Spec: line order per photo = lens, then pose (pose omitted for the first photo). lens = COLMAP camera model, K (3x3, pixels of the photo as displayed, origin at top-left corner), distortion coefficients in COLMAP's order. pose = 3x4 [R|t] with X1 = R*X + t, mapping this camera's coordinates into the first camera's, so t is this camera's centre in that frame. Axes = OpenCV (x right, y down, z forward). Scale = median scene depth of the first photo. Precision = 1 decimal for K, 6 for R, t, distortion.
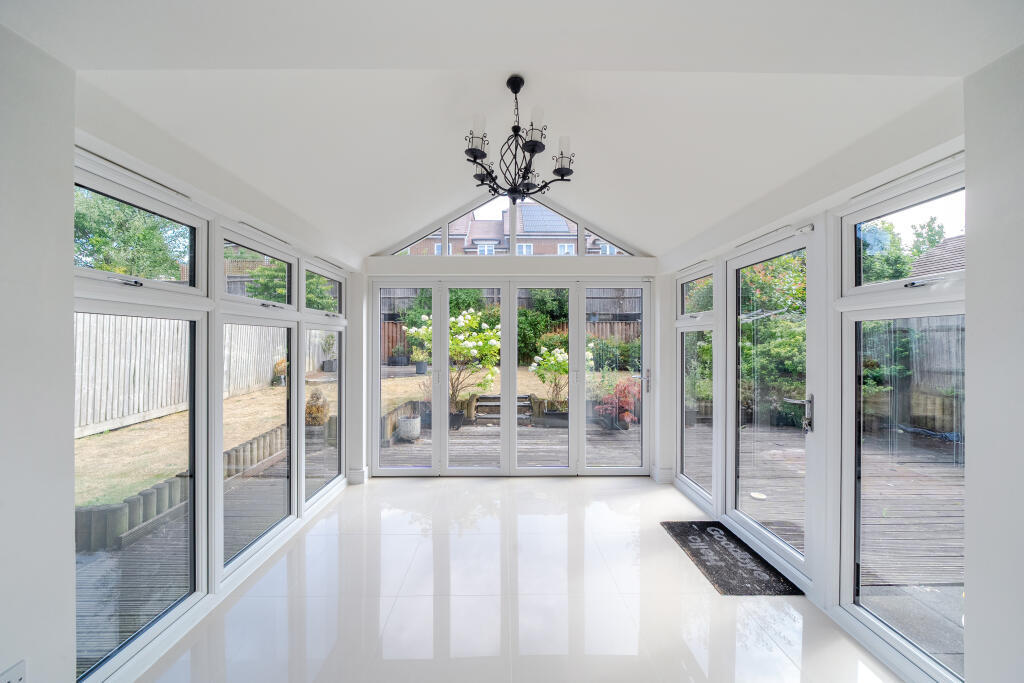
lens RADIAL K [[352.0, 0, 507.9], [0, 352.0, 346.0], [0, 0, 1]] dist [-0.009296, 0.000021]
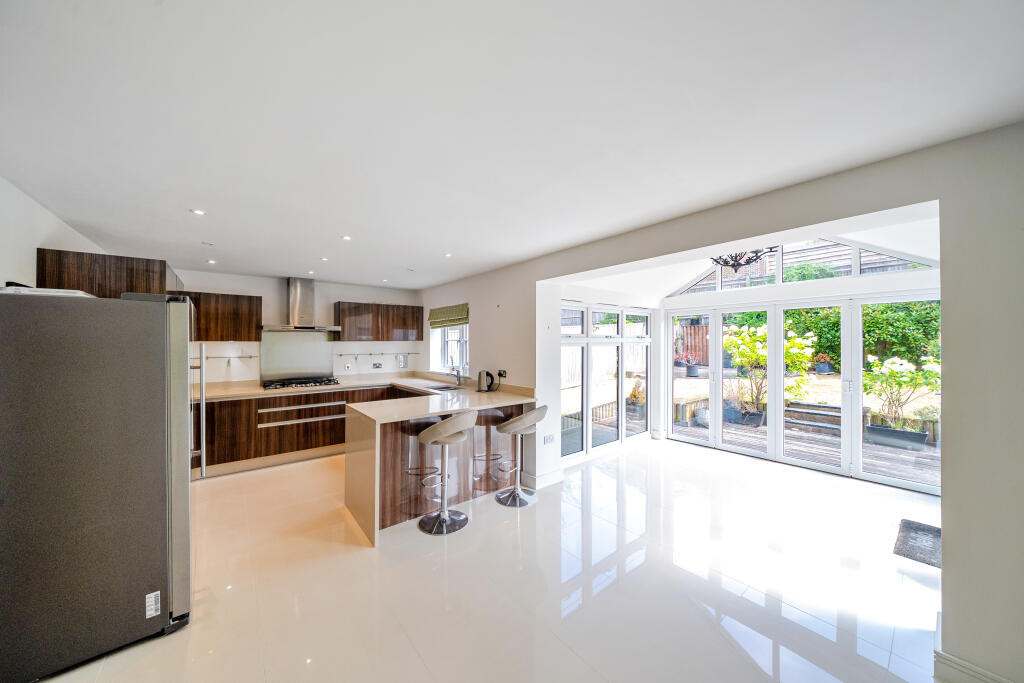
lens RADIAL K [[352.0, 0, 511.1], [0, 352.0, 343.7], [0, 0, 1]] dist [-0.009296, 0.000021]
pose [[0.625355, -0.002454, -0.780336, 0.403109], [-0.001895, 0.999987, -0.004663, -0.039869], [0.780338, 0.004395, 0.625343, -0.525039]]
